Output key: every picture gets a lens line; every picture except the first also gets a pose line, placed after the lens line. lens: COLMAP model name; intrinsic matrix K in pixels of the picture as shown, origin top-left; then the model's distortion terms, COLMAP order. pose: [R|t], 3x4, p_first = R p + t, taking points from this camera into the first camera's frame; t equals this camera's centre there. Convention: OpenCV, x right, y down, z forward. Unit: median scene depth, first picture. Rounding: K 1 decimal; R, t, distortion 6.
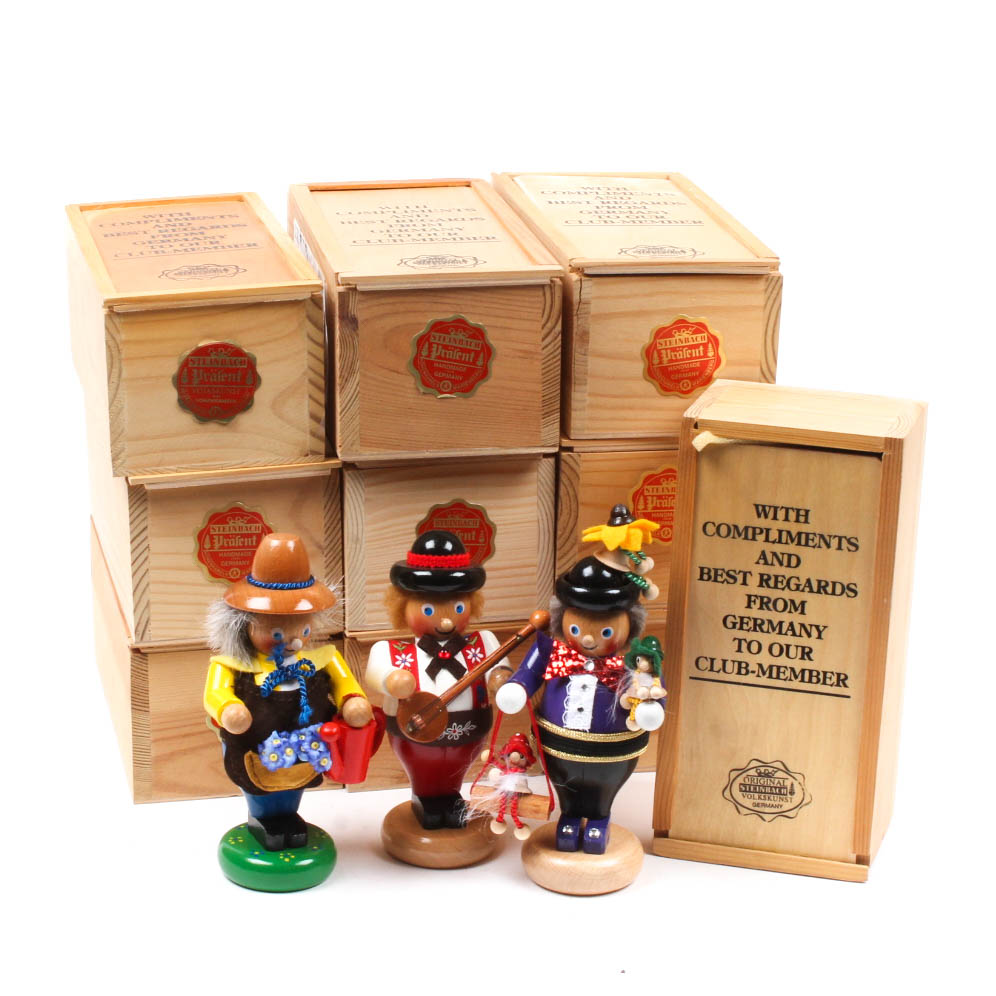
lens RADIAL K [[2513.0, 0, 498.0], [0, 2513.0, 498.0], [0, 0, 1]] dist [0.377636, -0.026790]
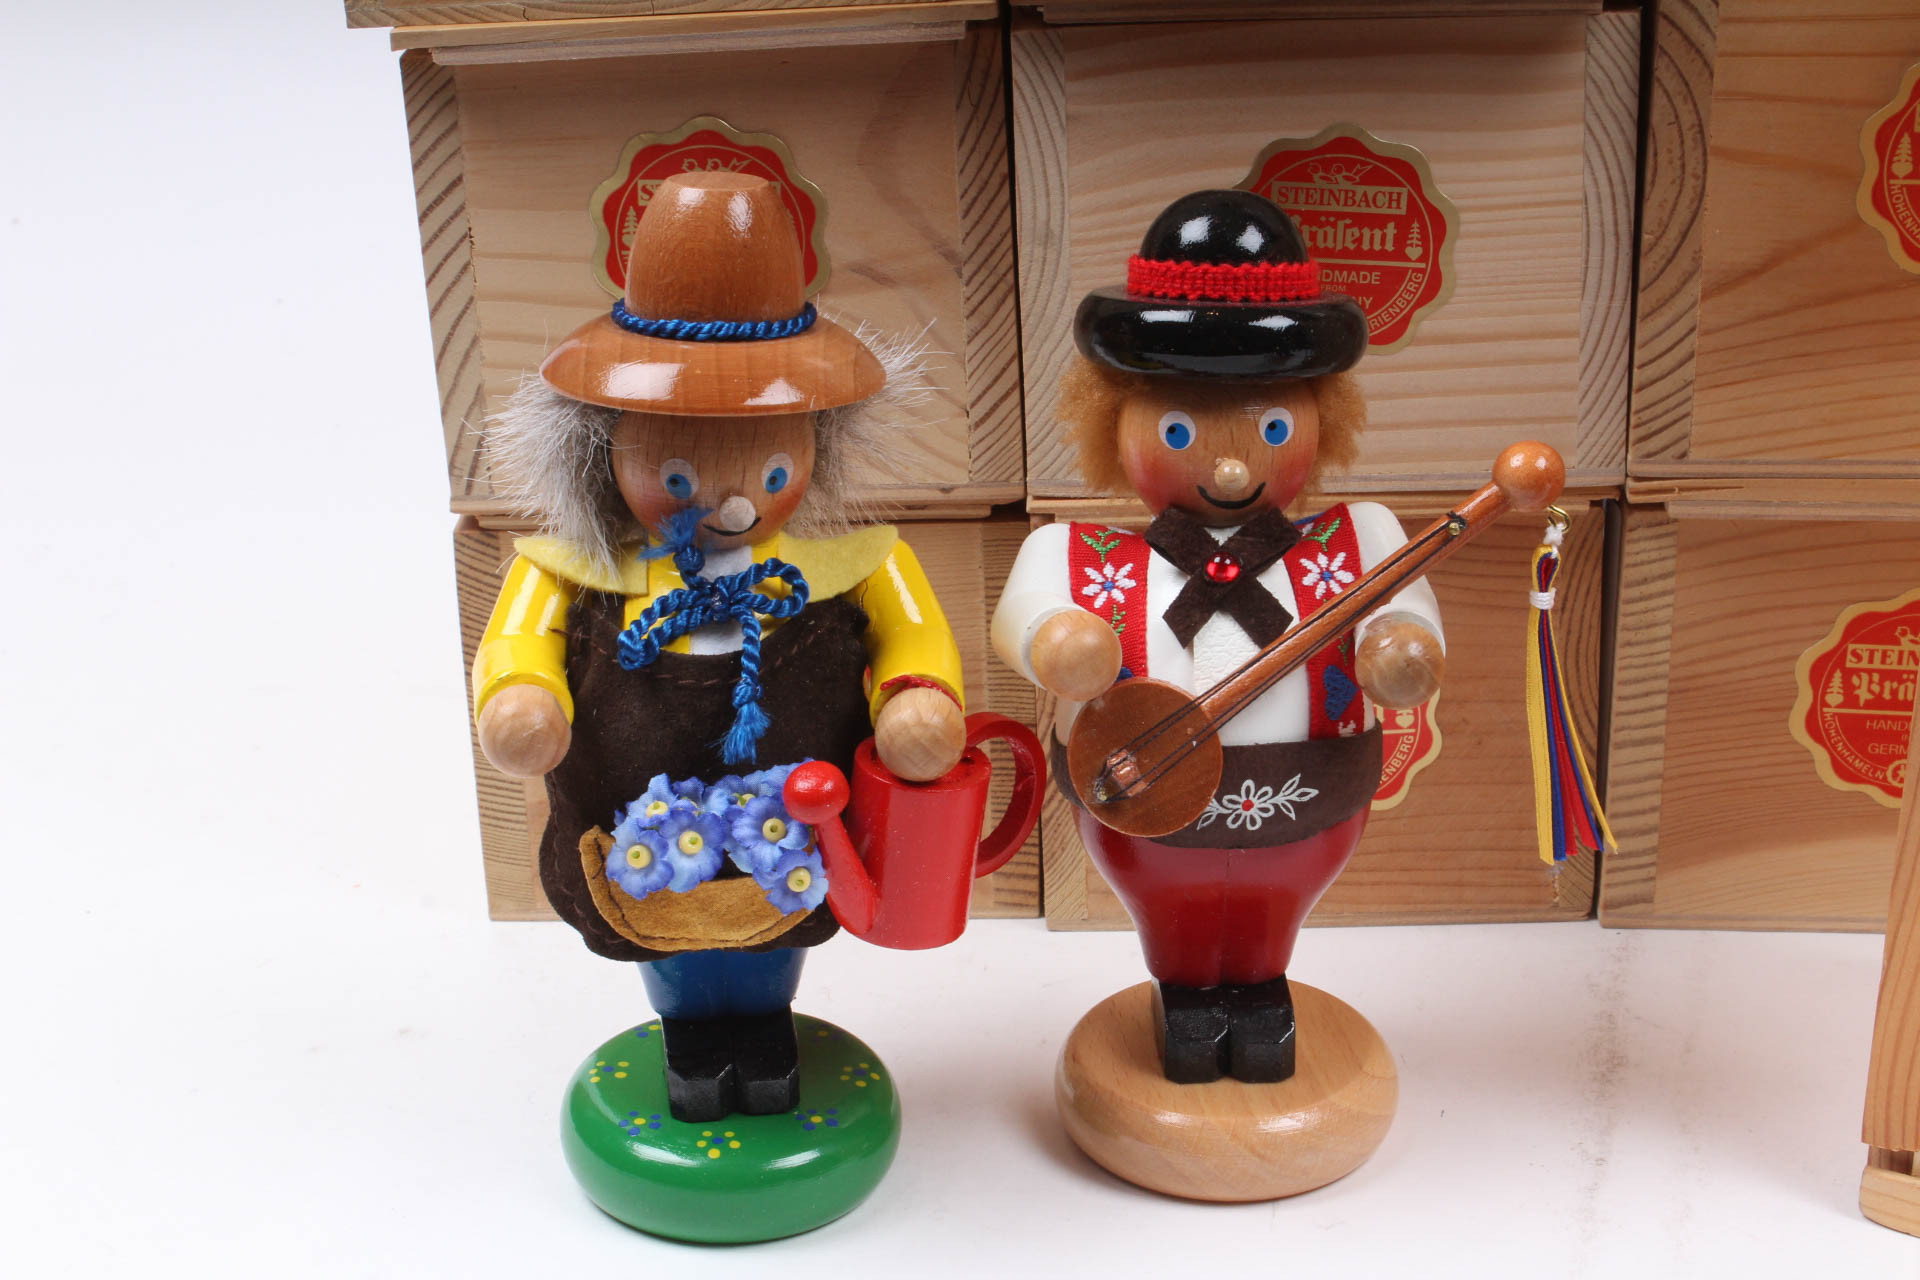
lens RADIAL K [[3346.5, 0, 960.0], [0, 3346.5, 640.0], [0, 0, 1]] dist [0.001124, 0.277466]
pose [[0.968736, 0.053081, -0.242349, 0.050780], [-0.034010, 0.996034, 0.082211, 0.036637], [0.245752, -0.071398, 0.966700, 0.572270]]
